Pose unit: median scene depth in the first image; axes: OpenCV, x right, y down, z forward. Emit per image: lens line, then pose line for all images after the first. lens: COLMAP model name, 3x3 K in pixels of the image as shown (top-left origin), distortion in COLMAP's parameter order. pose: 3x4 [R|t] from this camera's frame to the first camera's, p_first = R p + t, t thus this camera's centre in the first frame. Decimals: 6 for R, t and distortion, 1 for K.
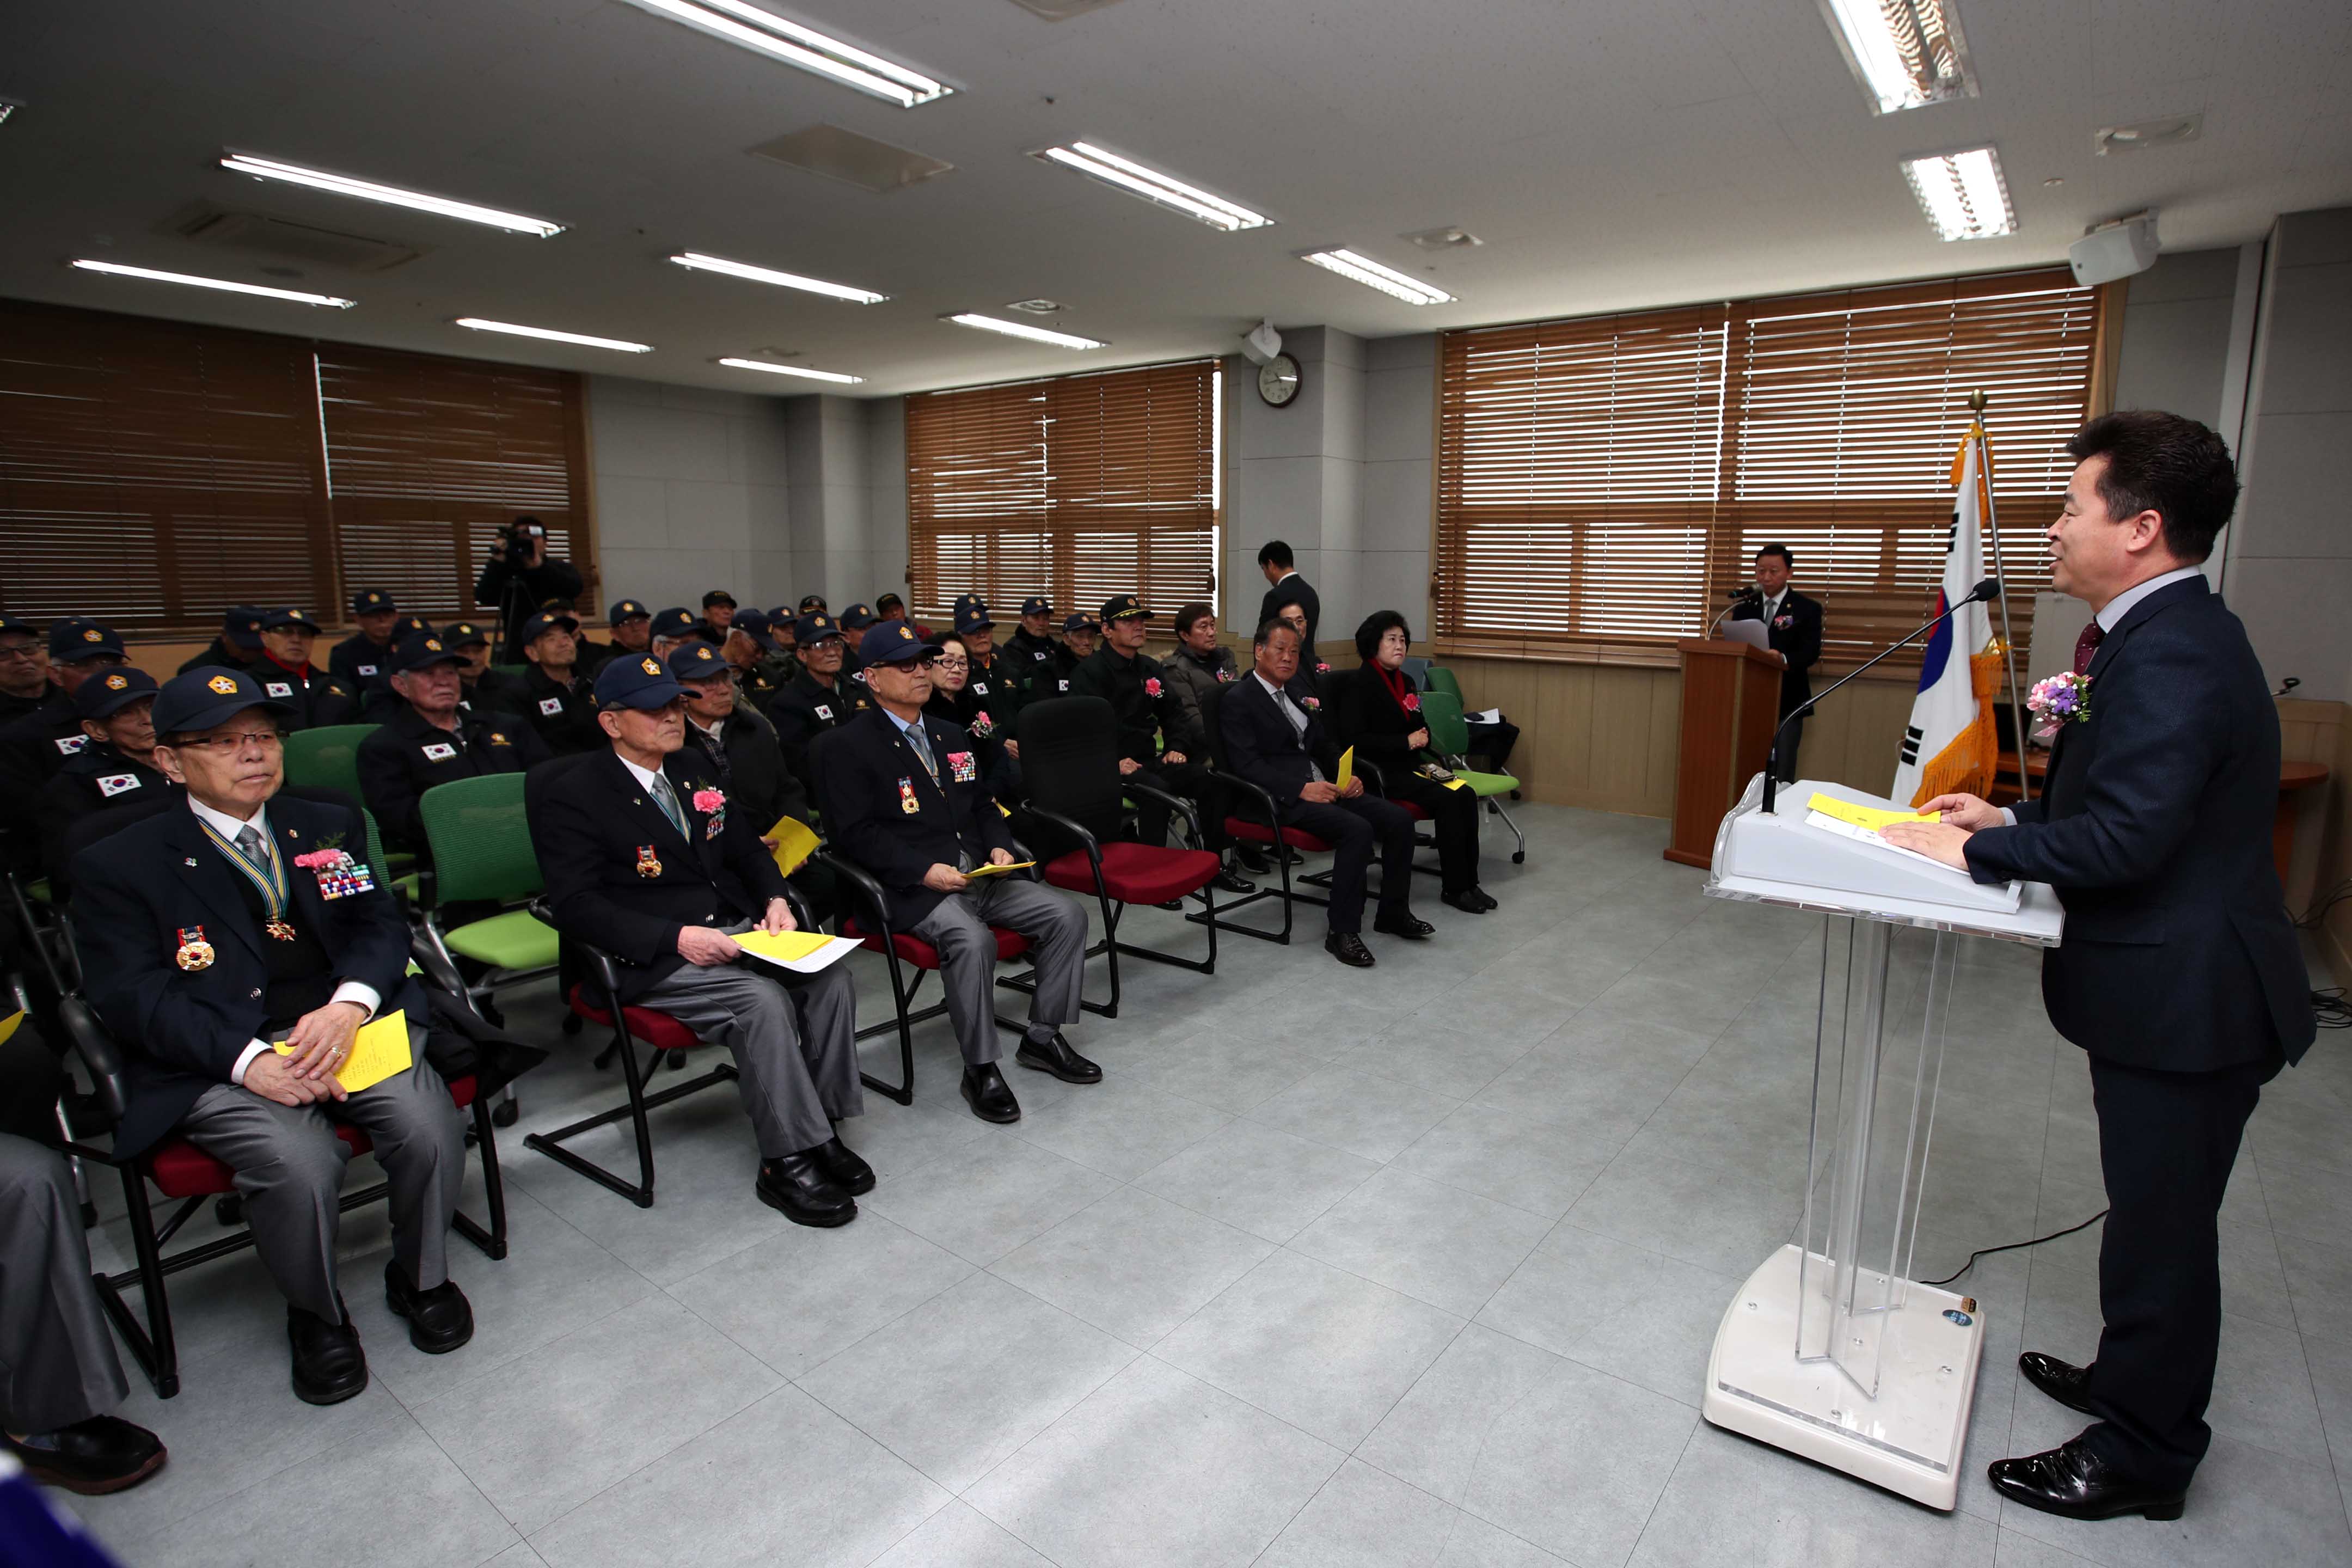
lens RADIAL K [[1192.8, 0, 1198.3], [0, 1192.8, 769.8], [0, 0, 1]] dist [-0.021014, 0.002360]
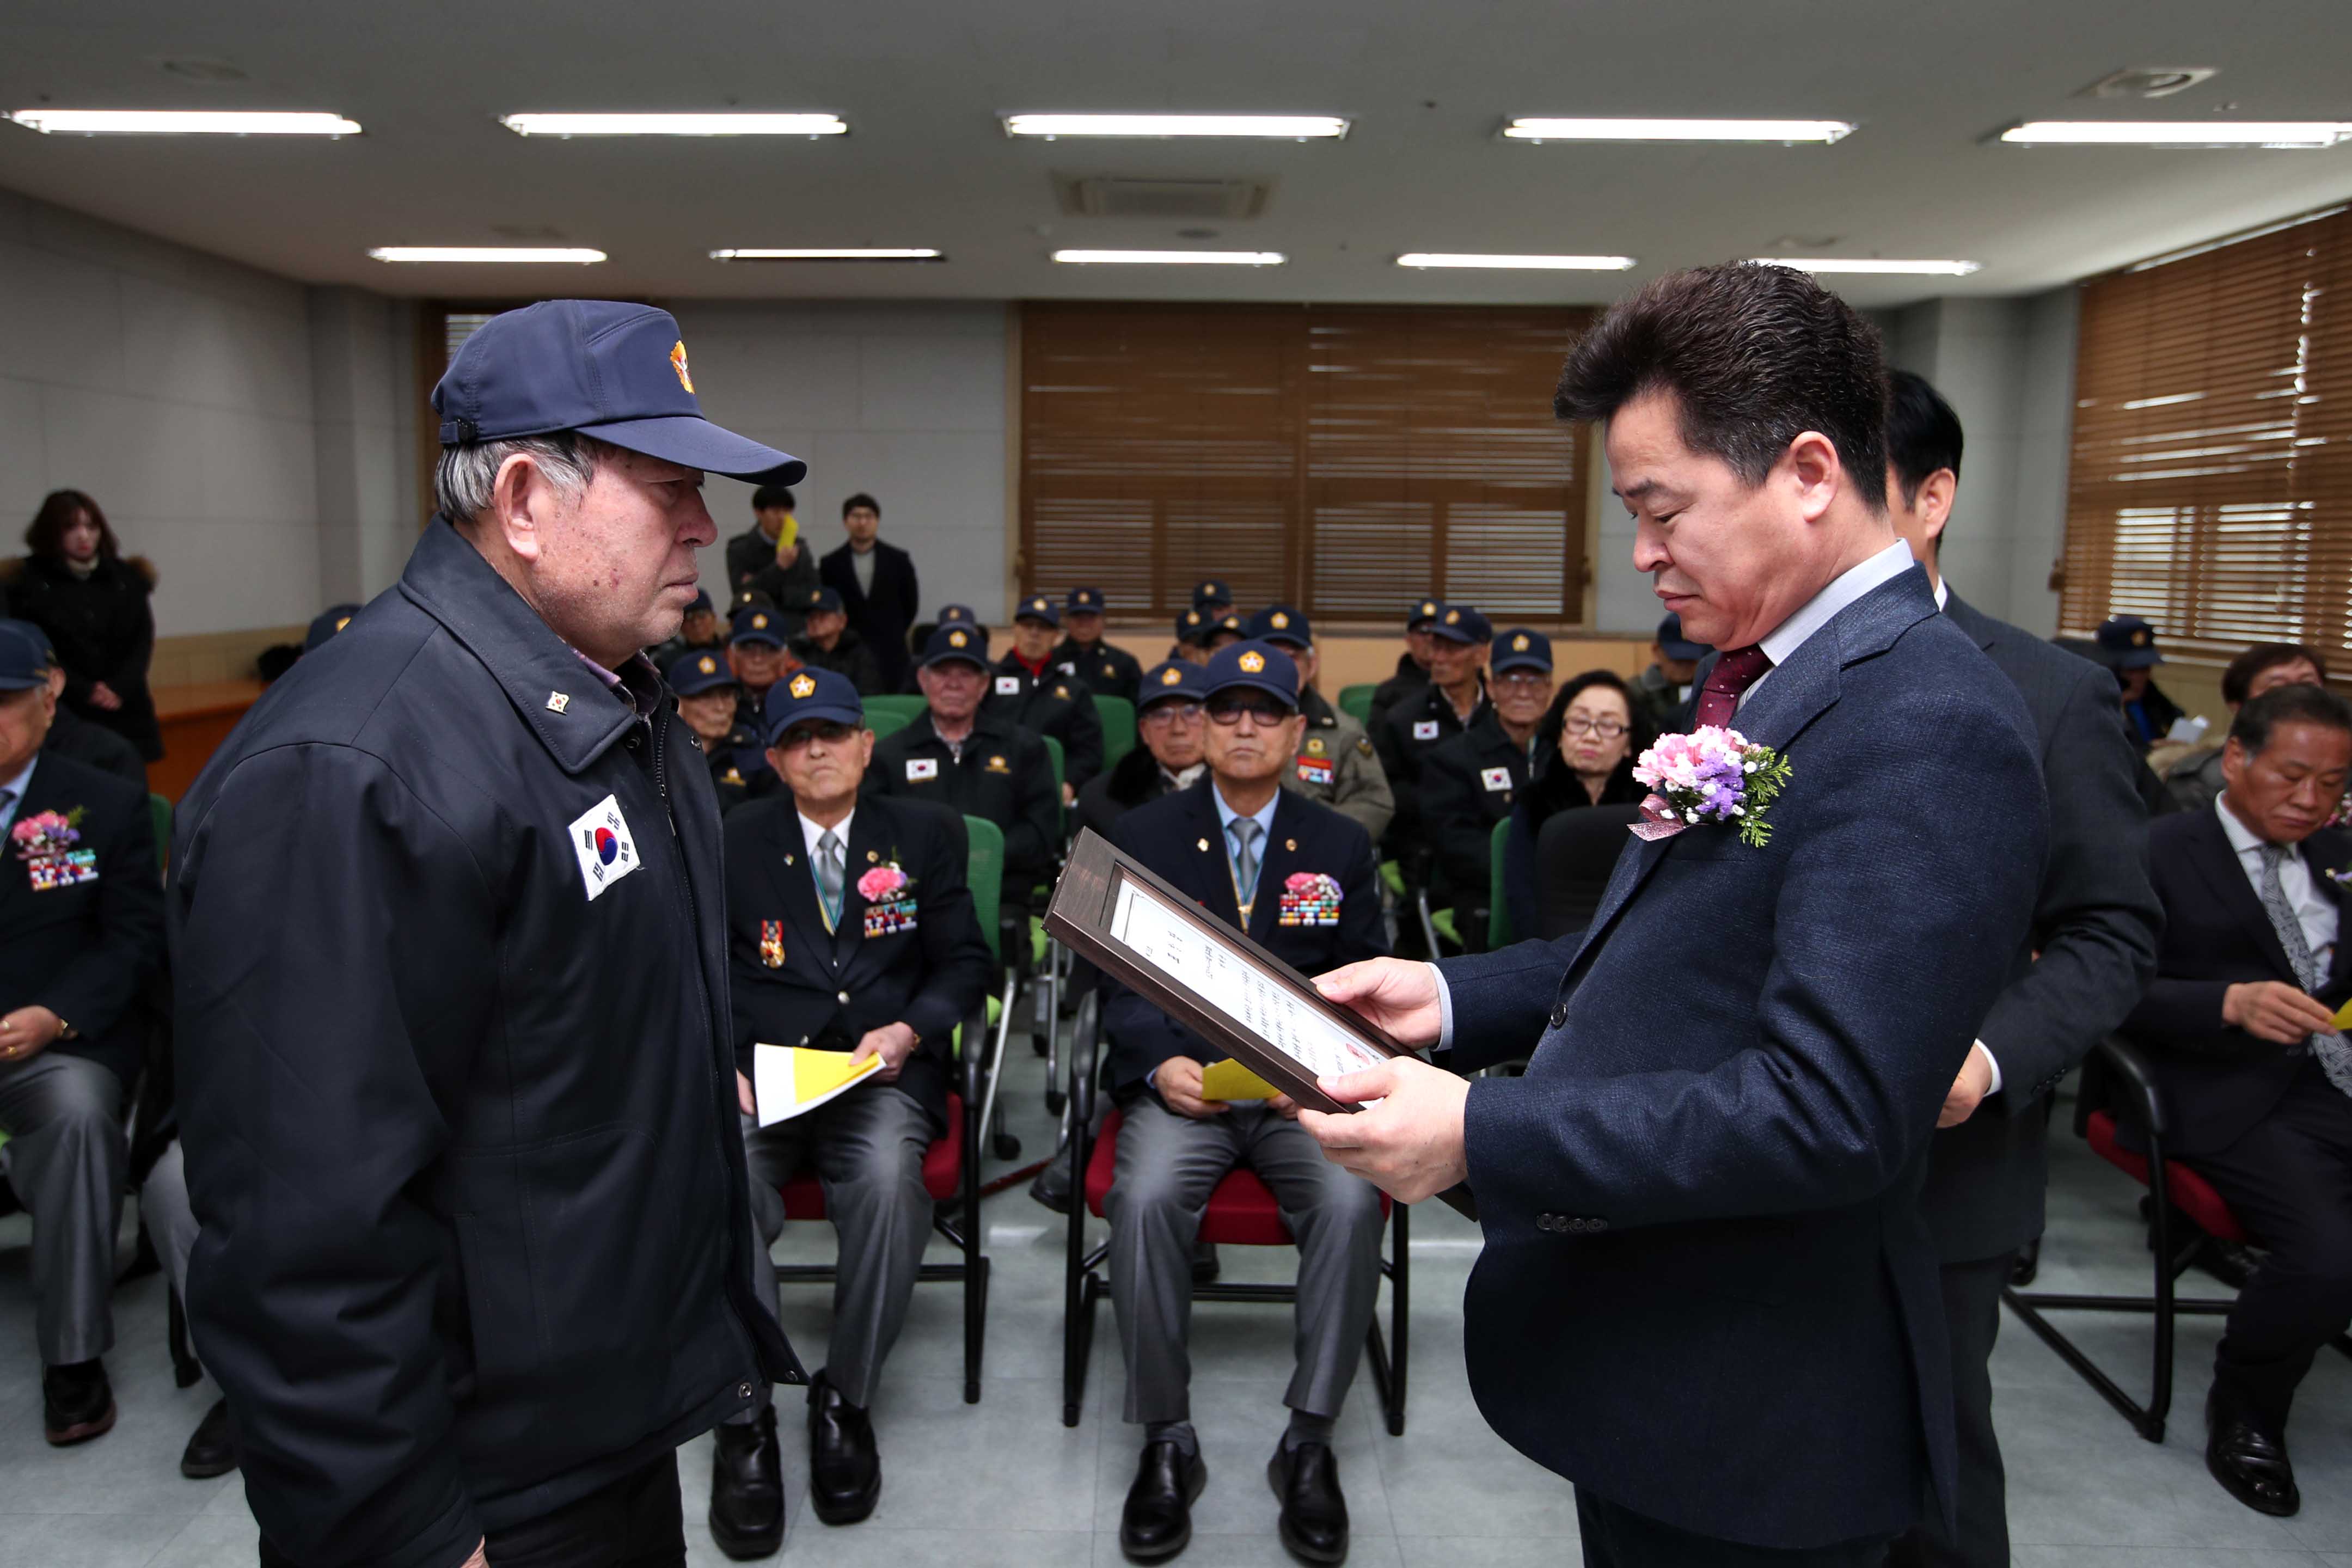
lens RADIAL K [[1588.6, 0, 1158.7], [0, 1588.6, 747.2], [0, 0, 1]] dist [-0.012040, 0.012913]
pose [[0.603802, 0.099011, -0.790961, 0.215167], [-0.140330, 0.989962, 0.016797, -0.046980], [0.784685, 0.100854, 0.611636, 0.270393]]
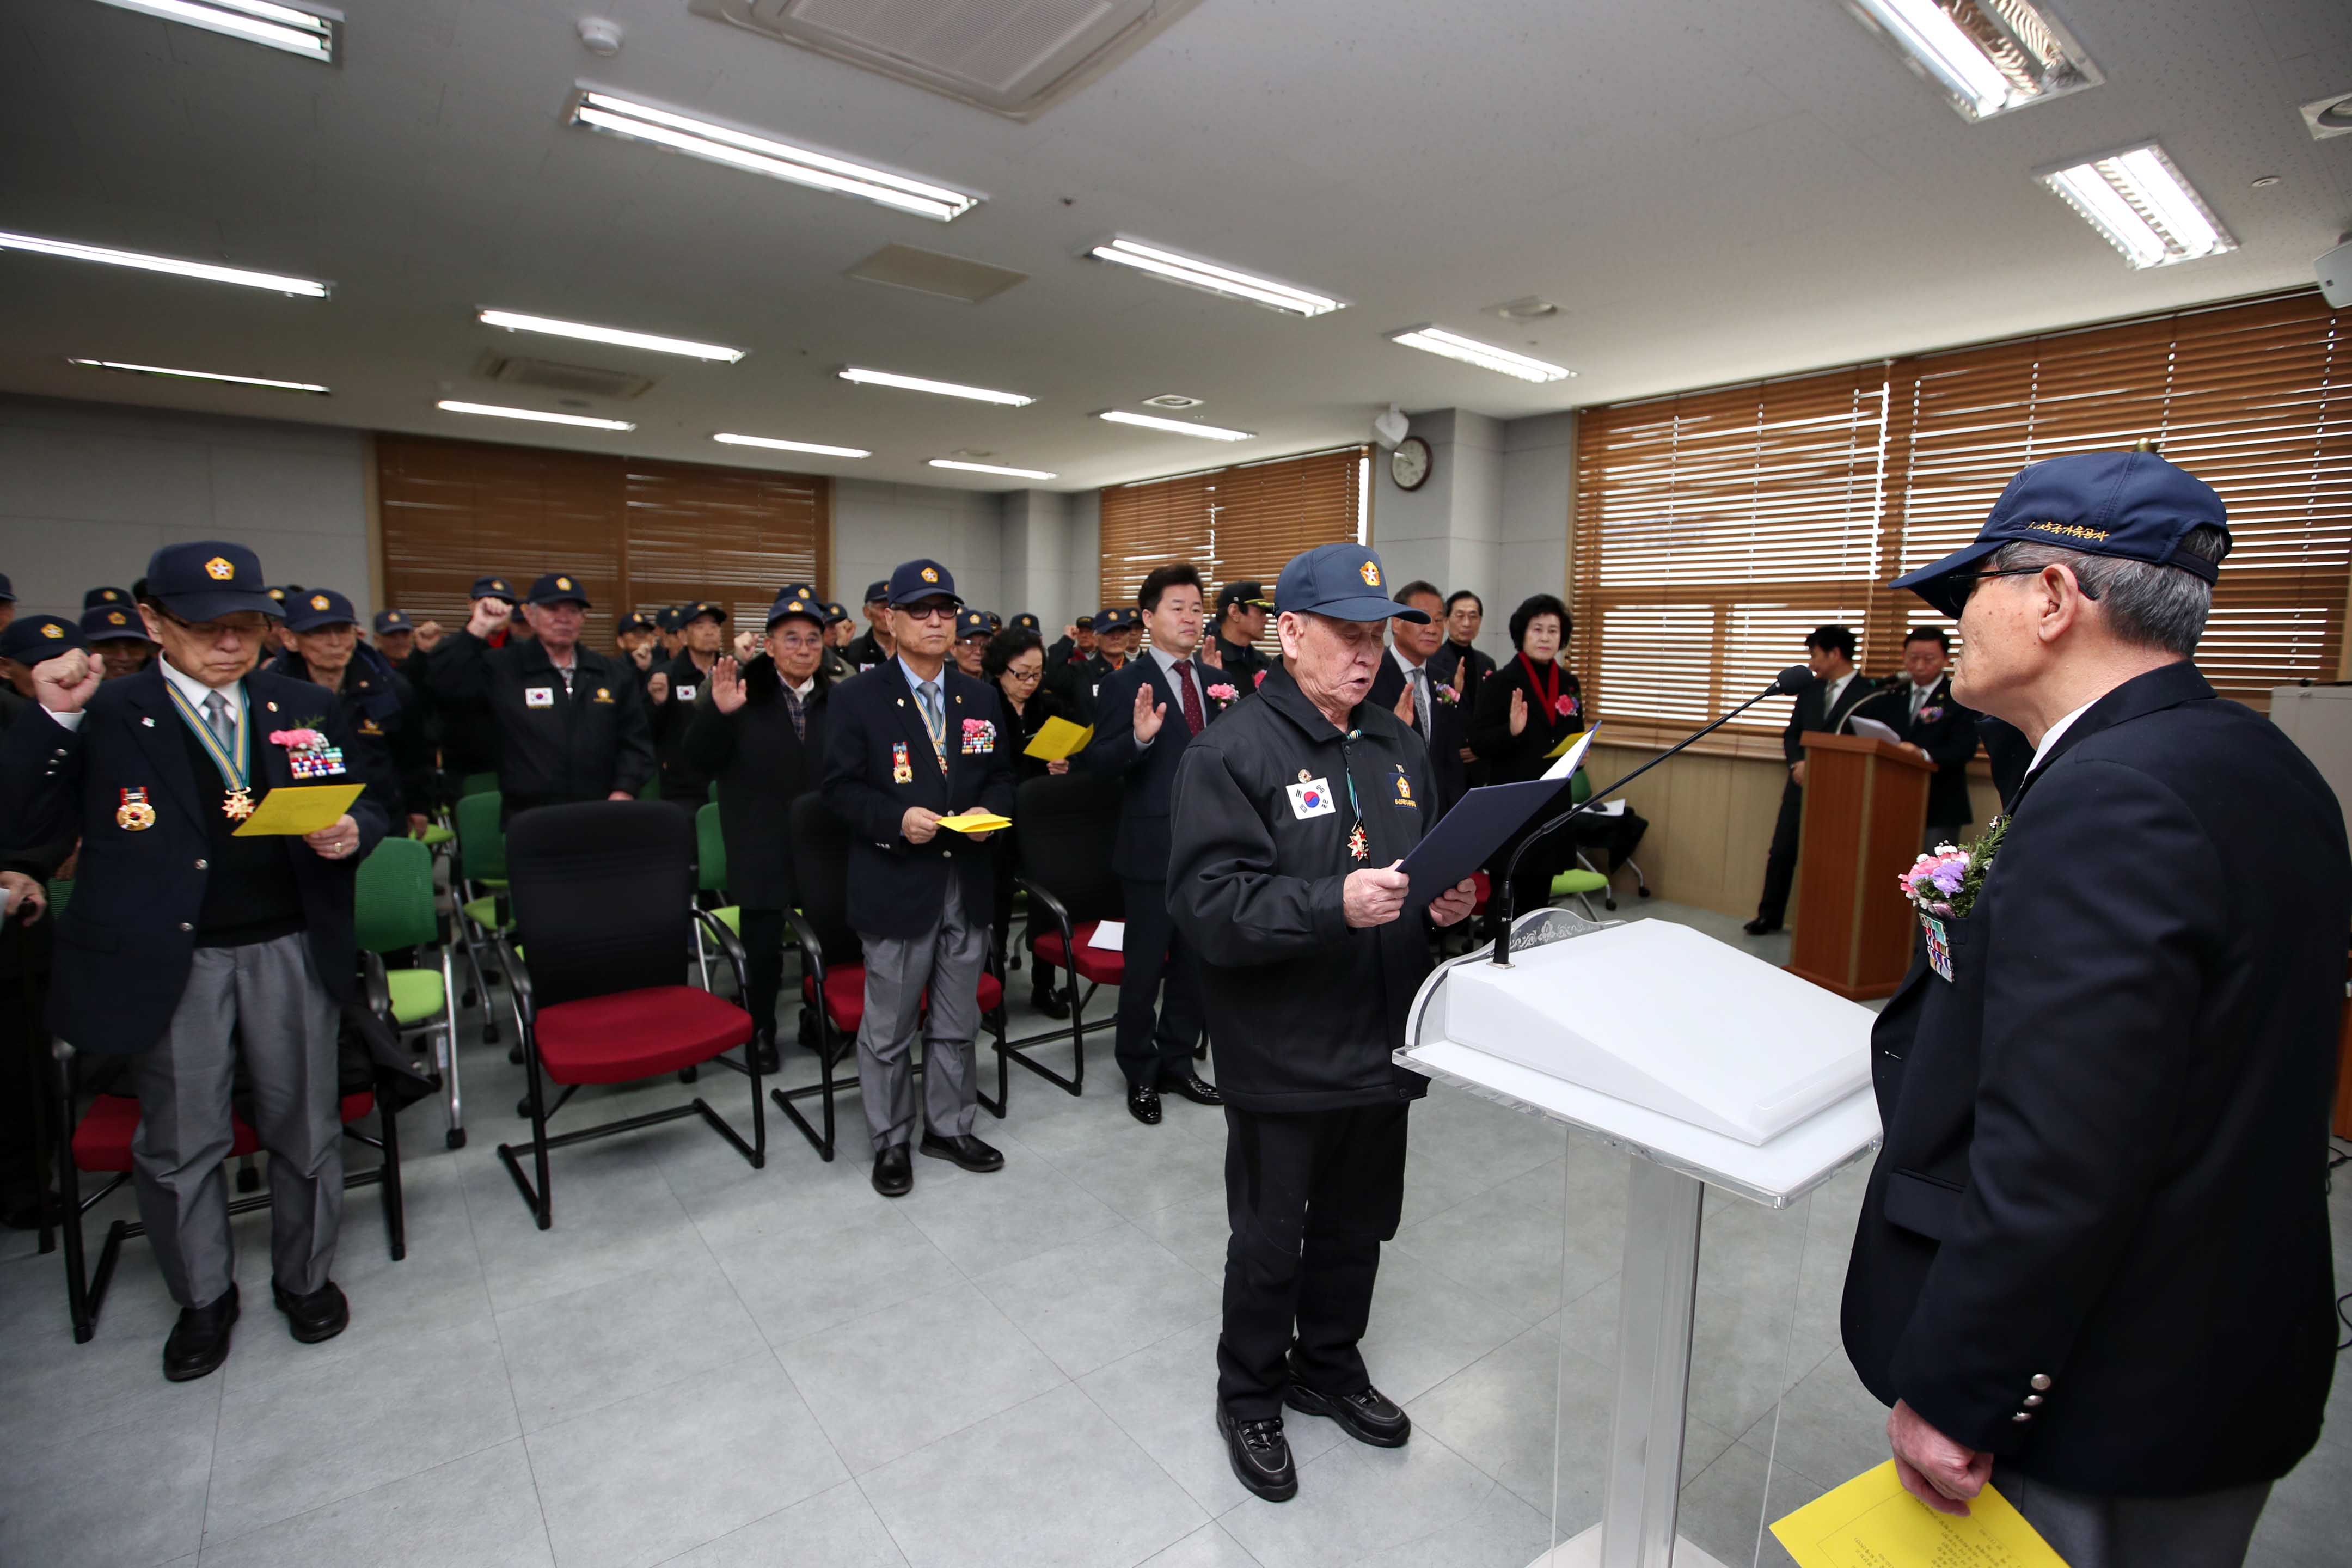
lens RADIAL K [[1100.7, 0, 1156.4], [0, 1100.7, 776.3], [0, 0, 1]] dist [-0.018690, 0.004568]
pose [[0.962757, 0.041991, -0.267088, 0.144296], [-0.055194, 0.997587, -0.042116, -0.014397], [0.264675, 0.055289, 0.962751, 0.074503]]
